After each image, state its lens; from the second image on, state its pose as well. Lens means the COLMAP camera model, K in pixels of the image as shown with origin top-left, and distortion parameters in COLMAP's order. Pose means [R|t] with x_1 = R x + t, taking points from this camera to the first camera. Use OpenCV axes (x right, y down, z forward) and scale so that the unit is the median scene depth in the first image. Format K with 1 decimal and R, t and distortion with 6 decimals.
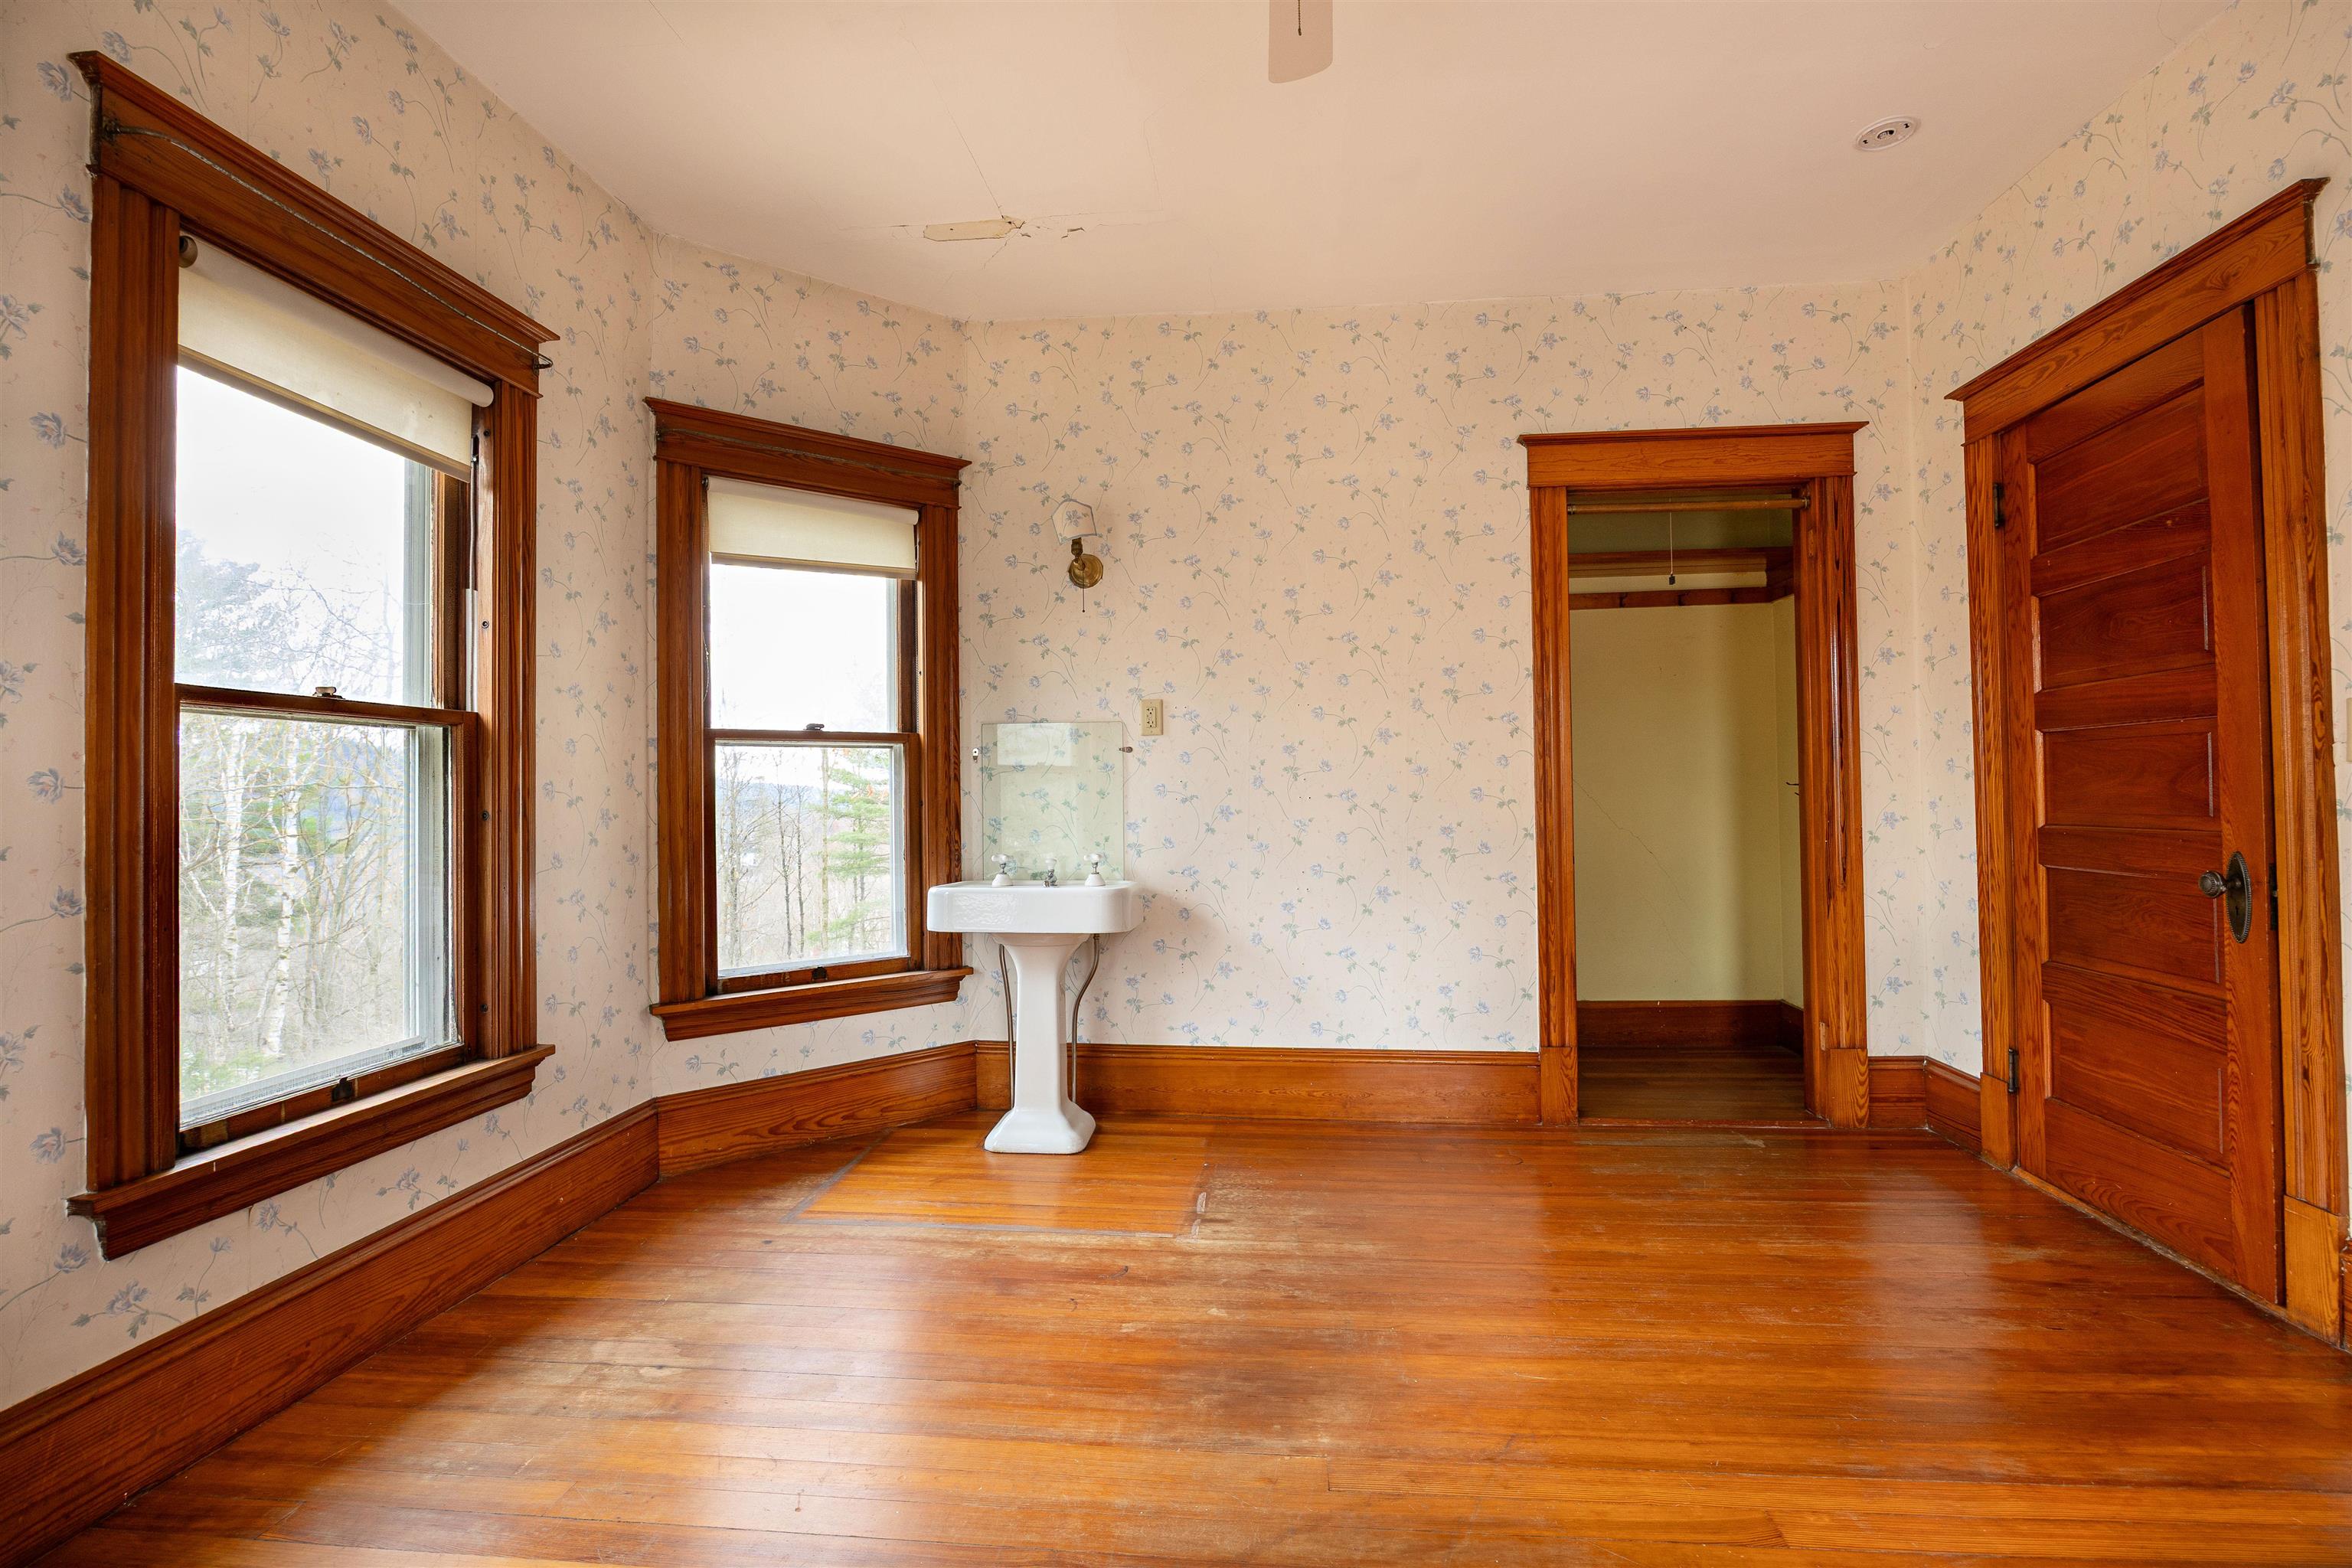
lens RADIAL K [[1066.9, 0, 1187.5], [0, 1066.9, 774.5], [0, 0, 1]] dist [-0.013582, 0.001769]
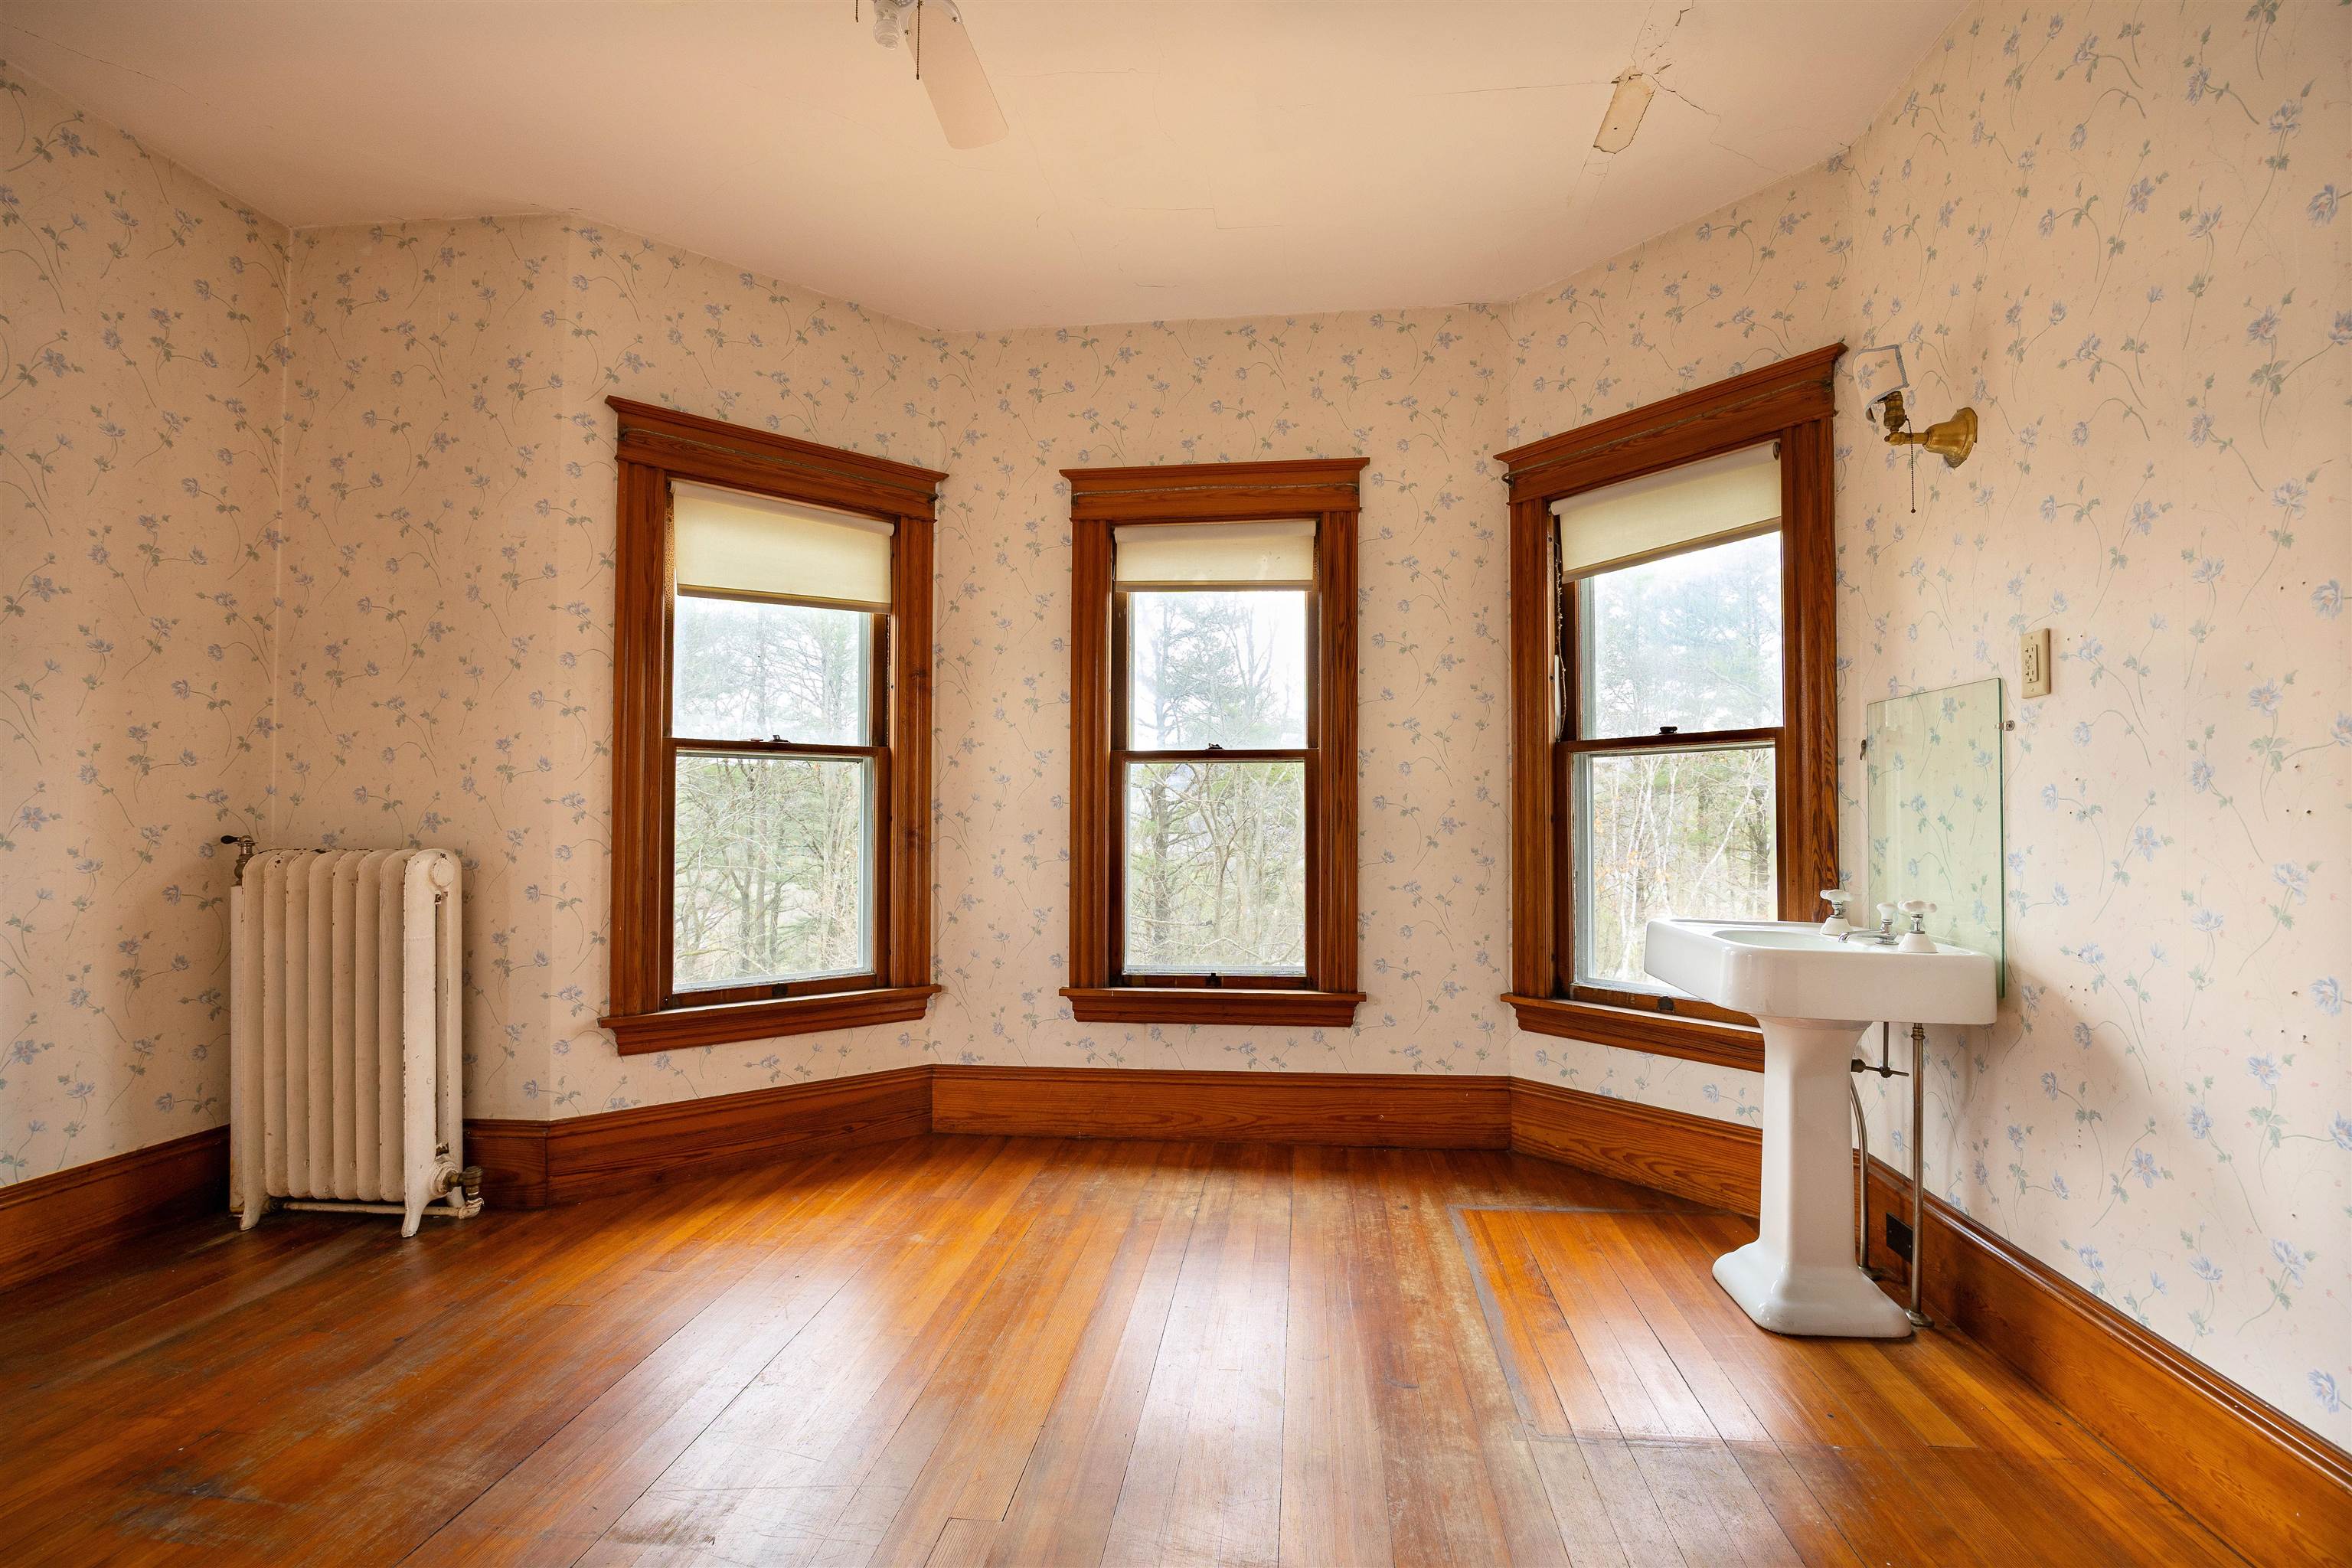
lens RADIAL K [[1055.8, 0, 1211.0], [0, 1055.8, 787.8], [0, 0, 1]] dist [-0.016844, 0.001885]
pose [[-0.013807, -0.016997, -0.999760, 0.612557], [0.020718, 0.999636, -0.017281, 0.013088], [0.999690, -0.020952, -0.013450, 0.700071]]
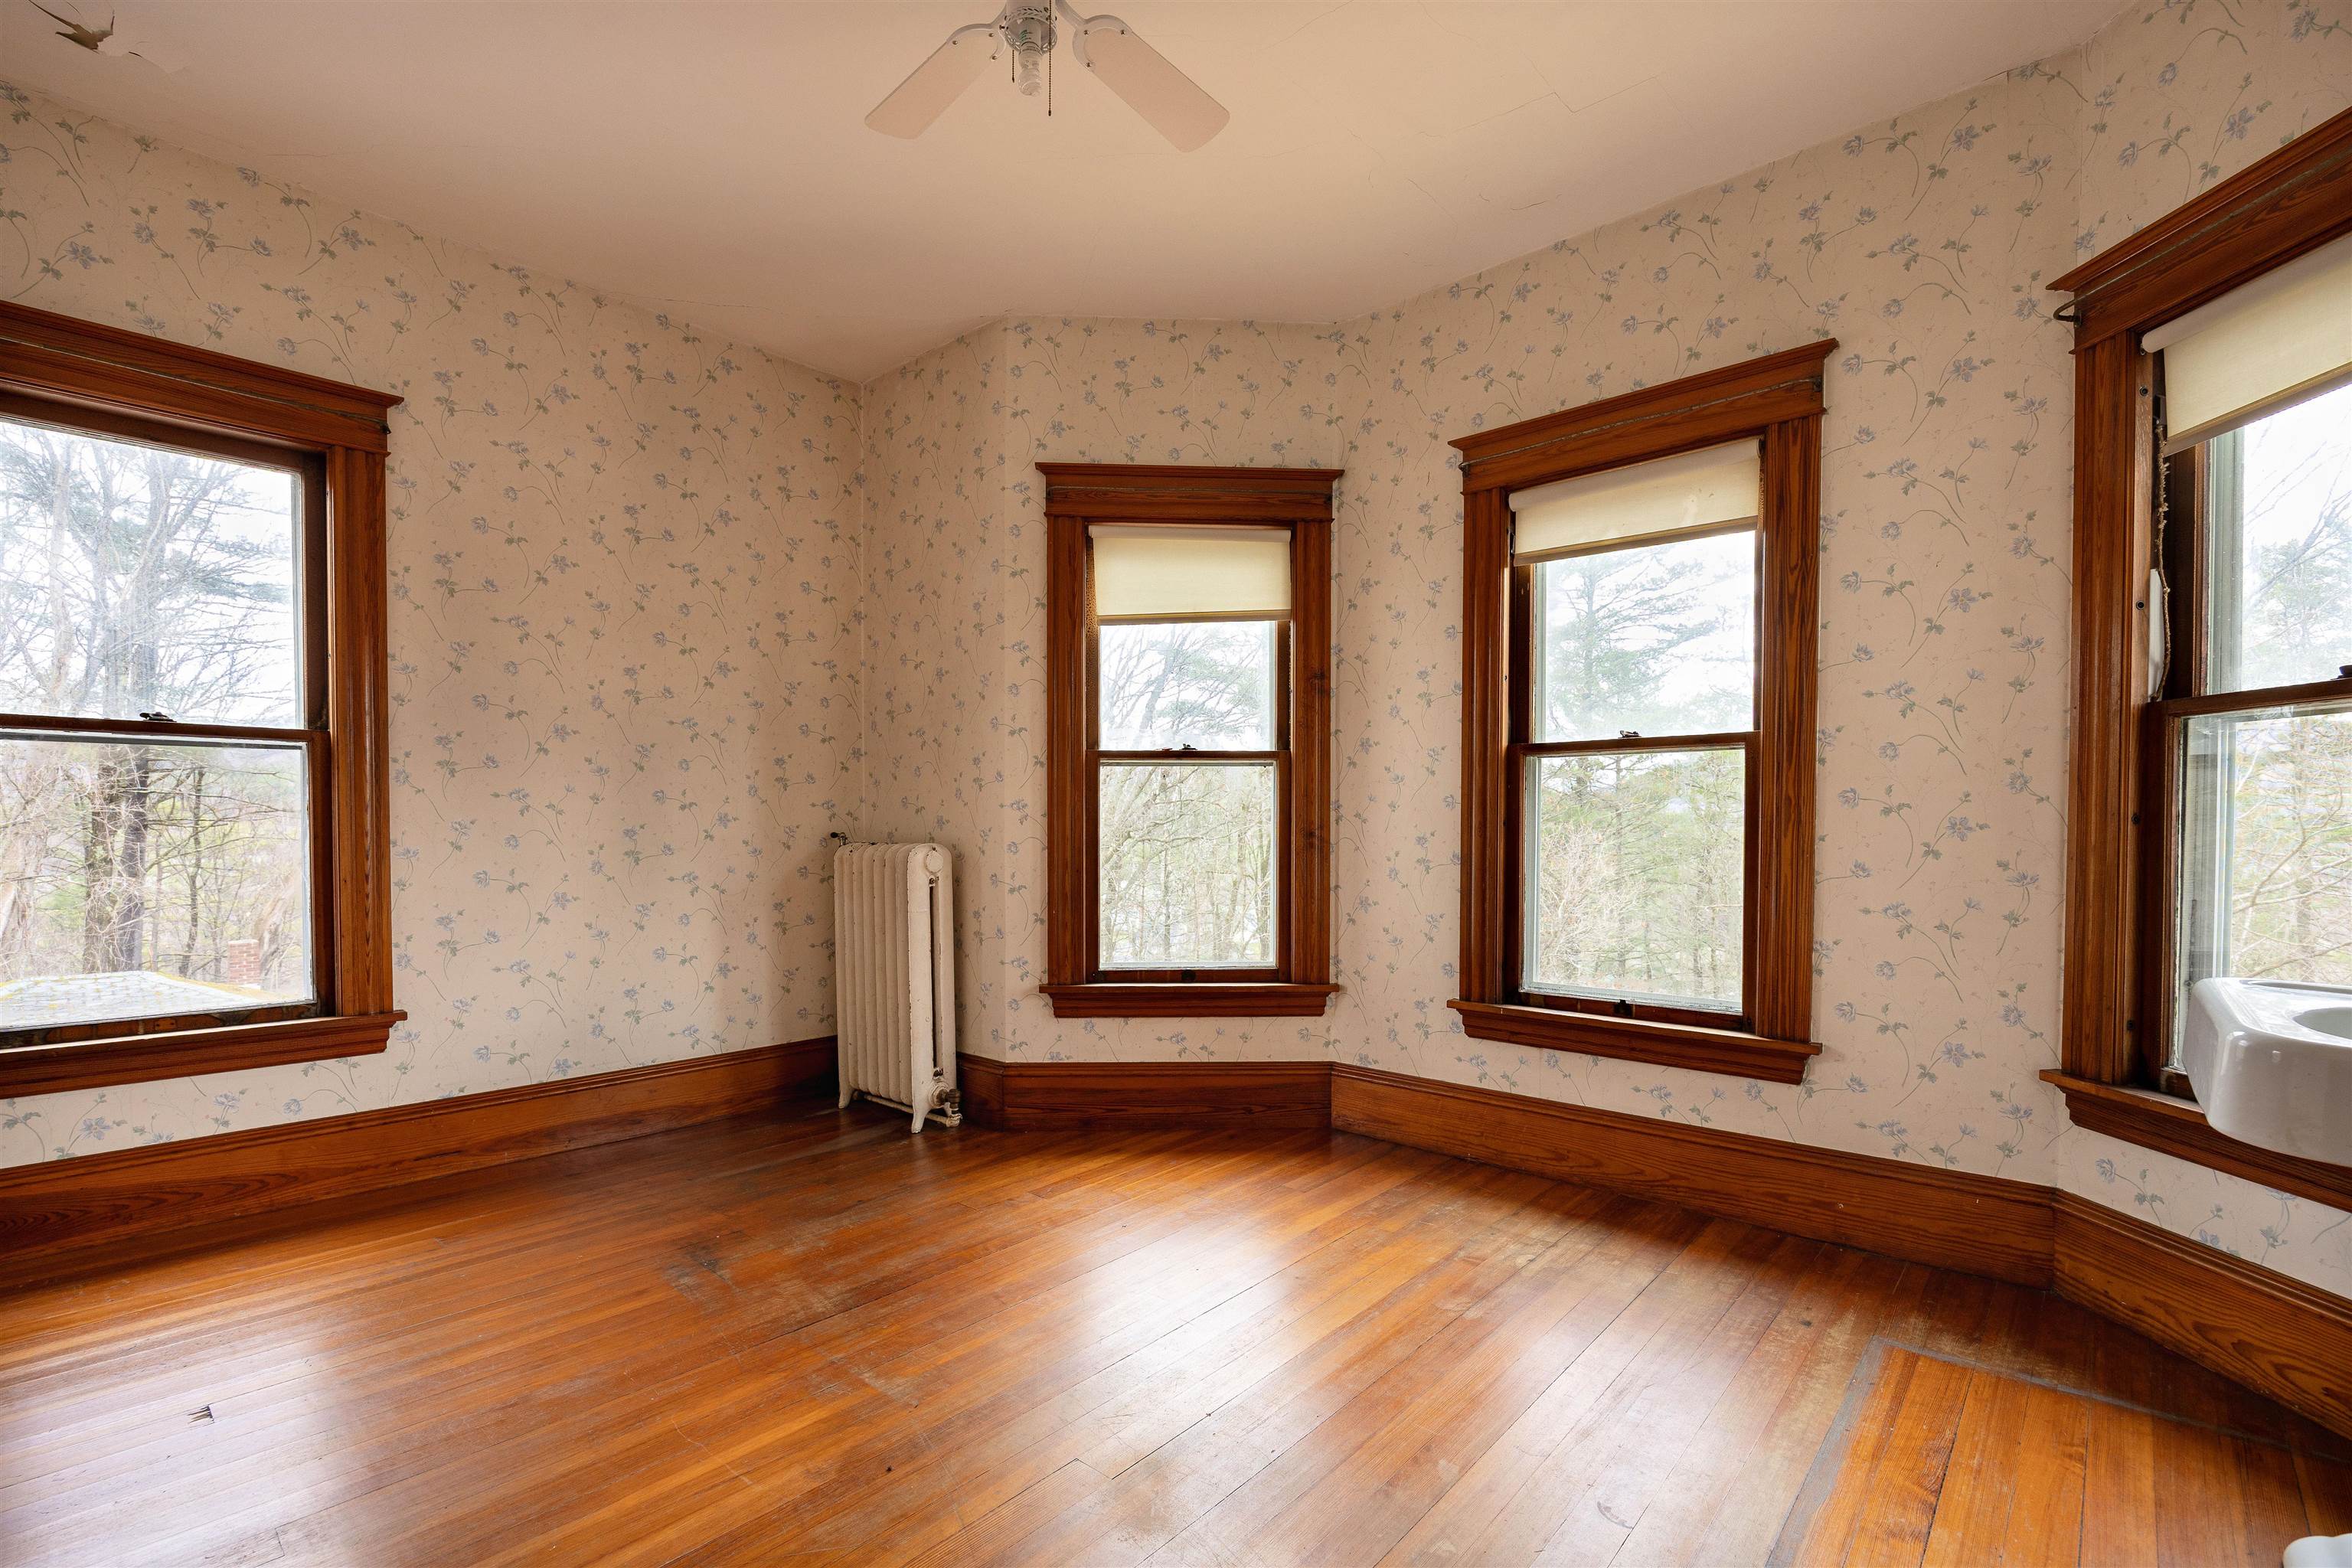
lens RADIAL K [[1066.9, 0, 1144.0], [0, 1066.9, 843.9], [0, 0, 1]] dist [-0.013582, 0.001769]
pose [[-0.619666, 0.027245, -0.784393, 0.510121], [0.023262, 0.999596, 0.016343, 0.023246], [0.784521, -0.008119, -0.620049, 0.949905]]
